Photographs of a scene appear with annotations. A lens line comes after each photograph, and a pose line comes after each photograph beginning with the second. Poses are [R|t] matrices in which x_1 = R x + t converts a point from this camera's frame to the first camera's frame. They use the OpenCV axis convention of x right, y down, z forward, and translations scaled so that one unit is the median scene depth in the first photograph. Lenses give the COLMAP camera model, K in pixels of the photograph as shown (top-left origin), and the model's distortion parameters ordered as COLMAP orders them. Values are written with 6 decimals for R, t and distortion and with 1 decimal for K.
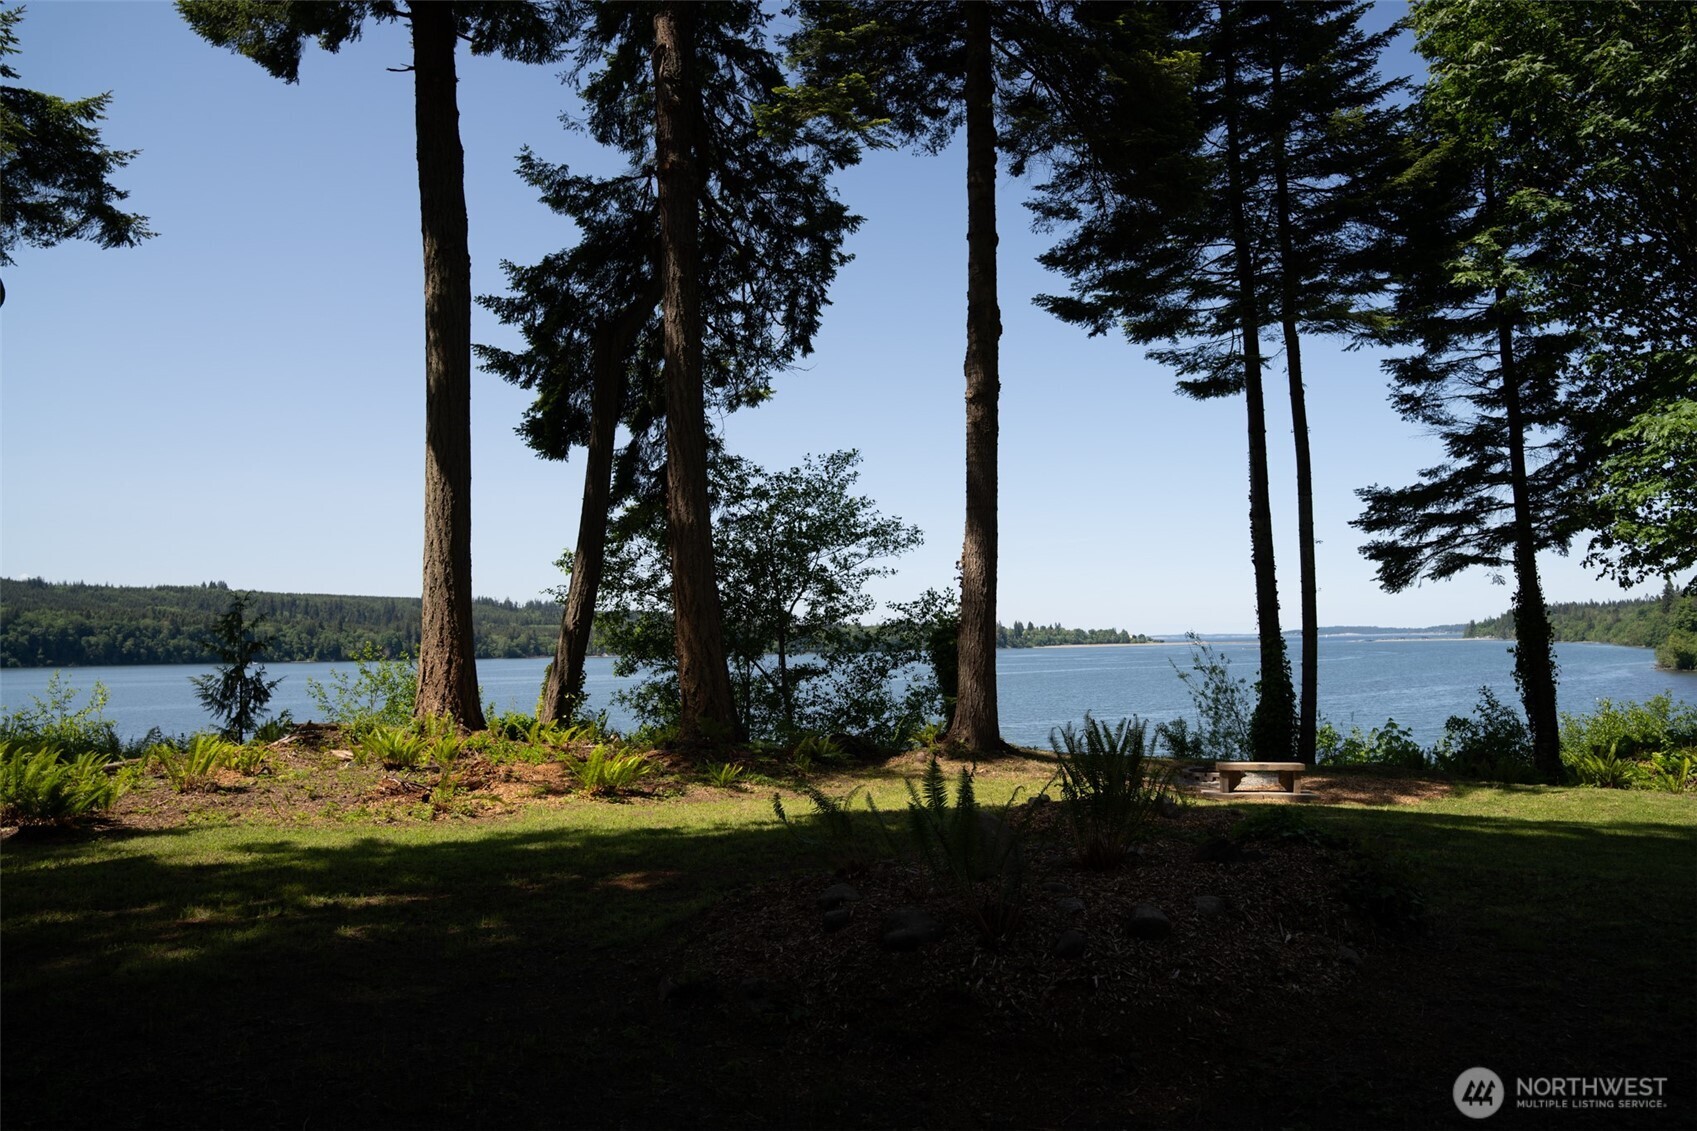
lens RADIAL K [[1152.8, 0, 844.8], [0, 1152.8, 562.3], [0, 0, 1]] dist [-0.138603, 0.098897]
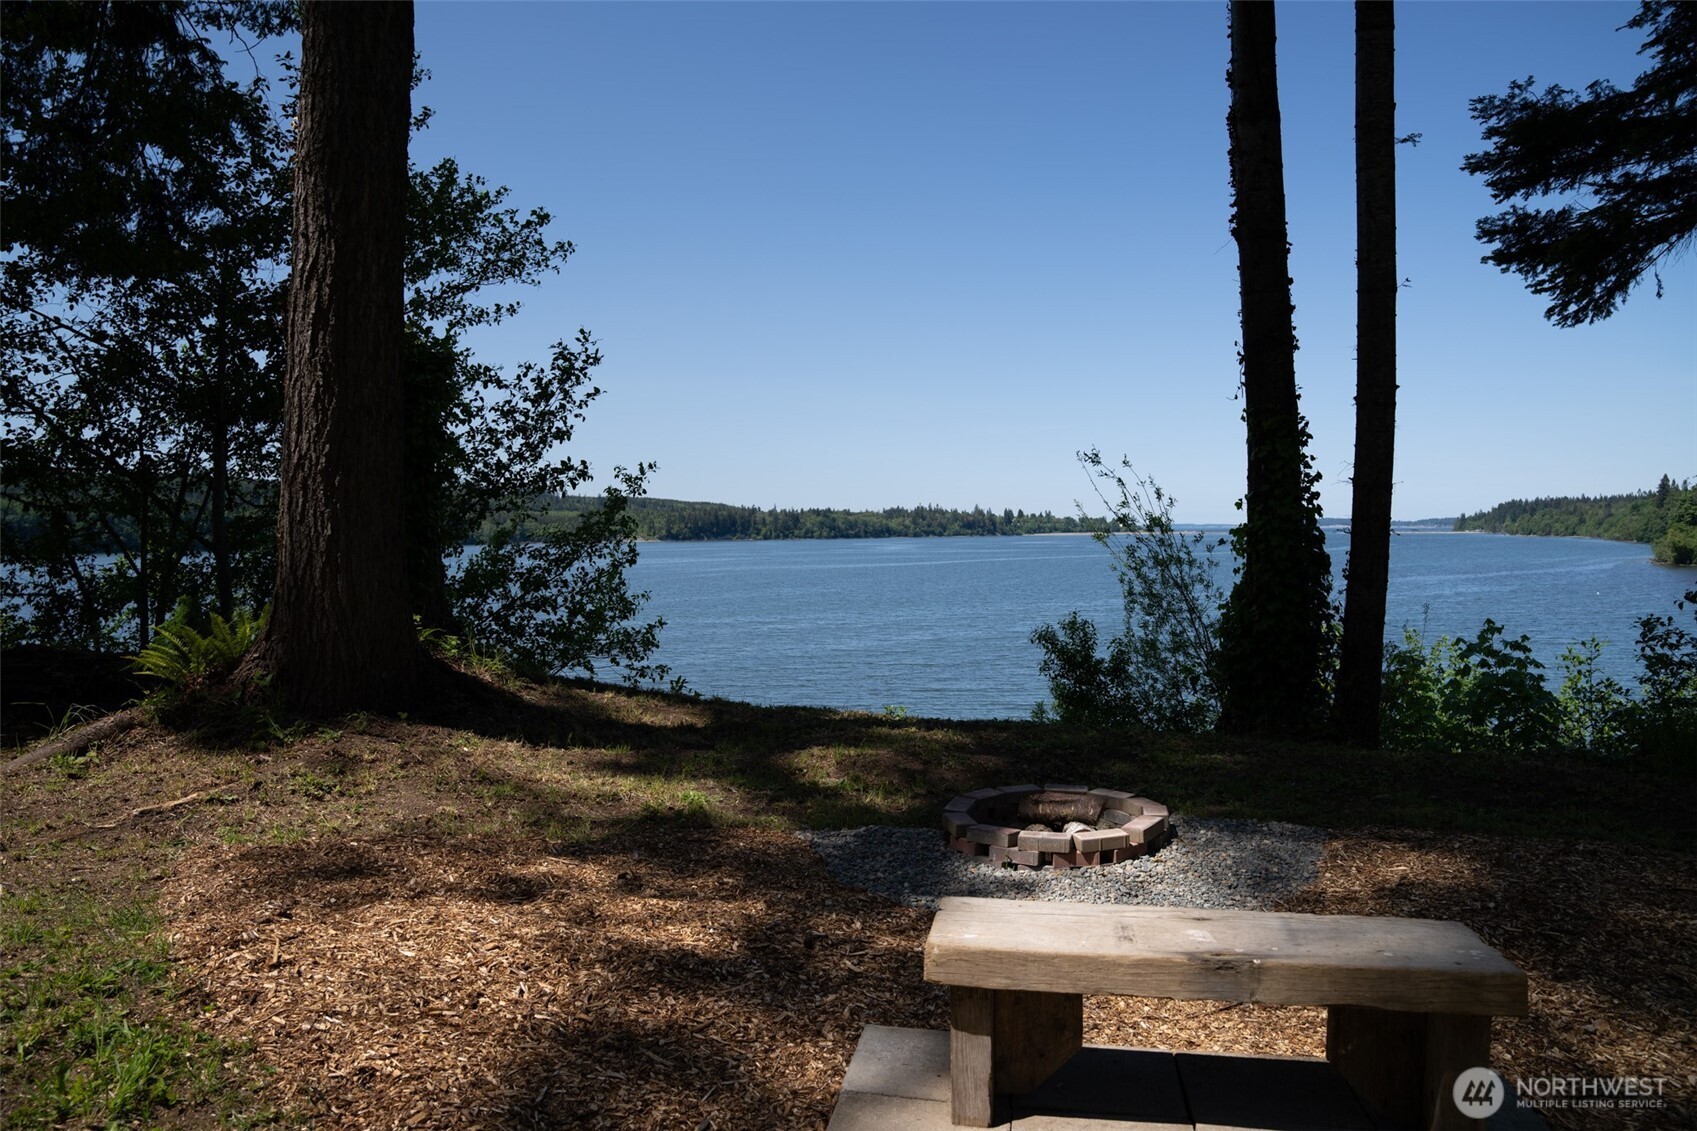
lens RADIAL K [[1152.8, 0, 844.8], [0, 1152.8, 562.3], [0, 0, 1]] dist [-0.138603, 0.098897]
pose [[0.999964, 0.004503, 0.007223, 0.200095], [-0.005189, 0.995183, 0.097895, 0.071100], [-0.006747, -0.097929, 0.995171, 0.539114]]
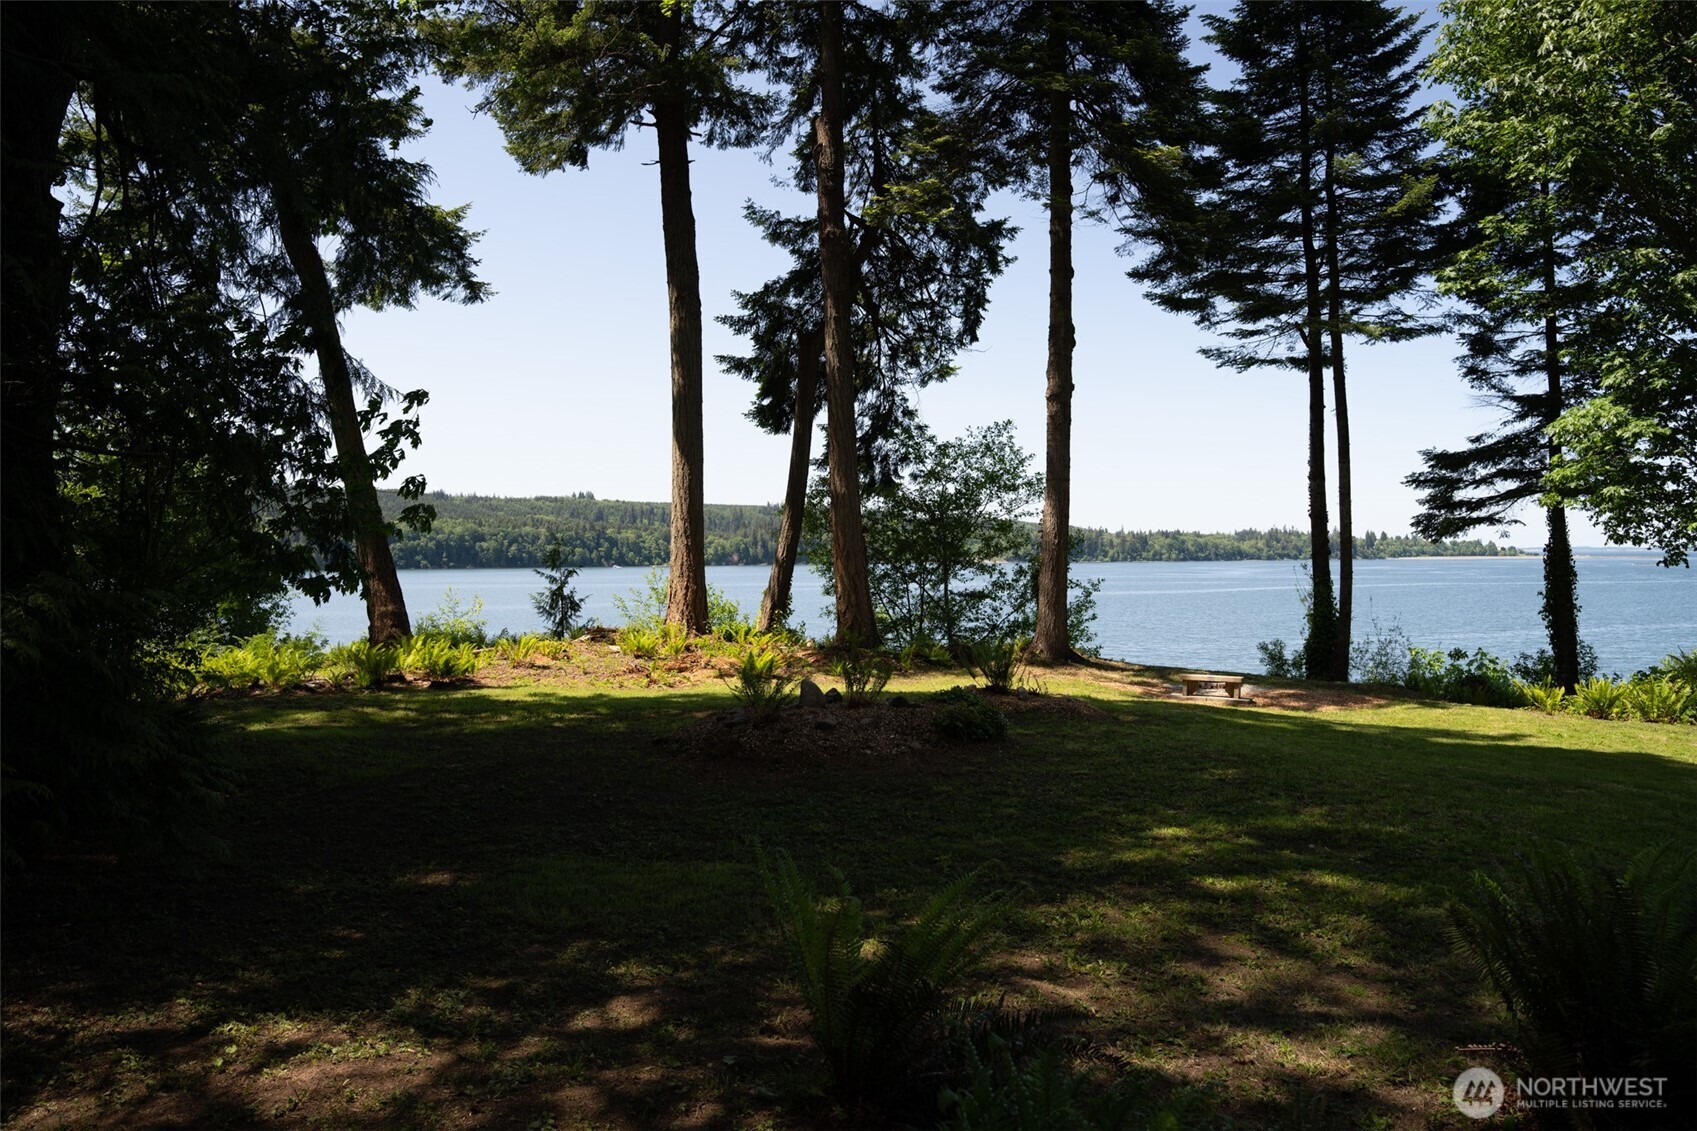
lens RADIAL K [[1152.8, 0, 844.8], [0, 1152.8, 562.3], [0, 0, 1]] dist [-0.138603, 0.098897]
pose [[0.957900, 0.012844, -0.286814, 0.210954], [0.010470, 0.996771, 0.079606, -0.047243], [0.286910, -0.079257, 0.954673, -0.277181]]
